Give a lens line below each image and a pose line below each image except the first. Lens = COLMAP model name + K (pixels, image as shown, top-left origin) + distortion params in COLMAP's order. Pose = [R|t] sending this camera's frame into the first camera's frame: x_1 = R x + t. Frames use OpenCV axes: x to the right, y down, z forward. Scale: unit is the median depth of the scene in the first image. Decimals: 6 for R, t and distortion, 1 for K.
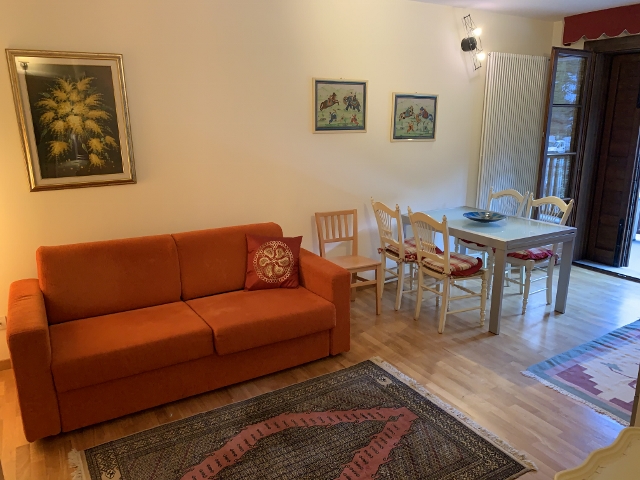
lens RADIAL K [[486.9, 0, 320.0], [0, 486.9, 240.0], [0, 0, 1]] dist [0.029360, -0.035121]
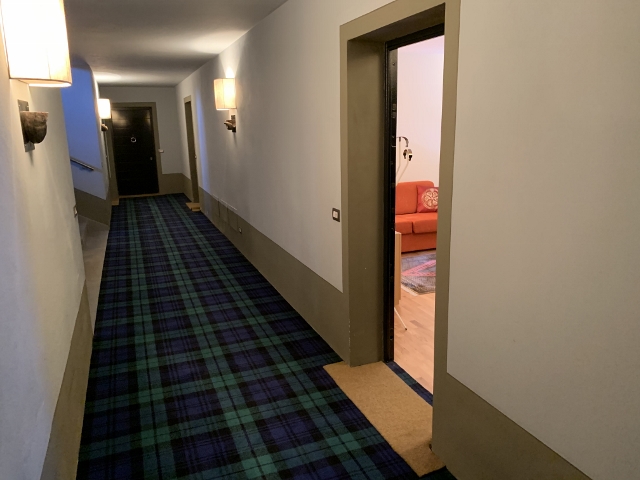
lens RADIAL K [[486.9, 0, 320.0], [0, 486.9, 240.0], [0, 0, 1]] dist [0.029360, -0.035121]
pose [[0.988050, 0.009556, -0.153835, -0.236910], [-0.013062, 0.999677, -0.021798, 0.259433], [0.153577, 0.023546, 0.987856, -1.006111]]
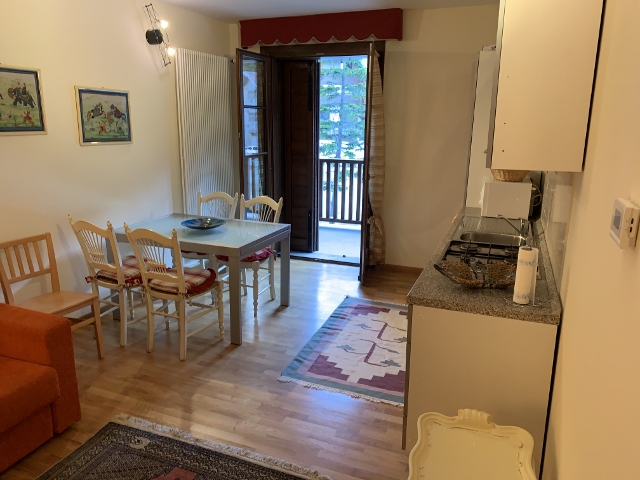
lens RADIAL K [[489.0, 0, 313.2], [0, 489.0, 238.3], [0, 0, 1]] dist [0.009140, -0.006112]
pose [[0.799051, -0.136828, 0.585488, -0.059600], [0.139080, 0.989415, 0.041415, -0.035022], [-0.584957, 0.048336, 0.809623, 0.143968]]
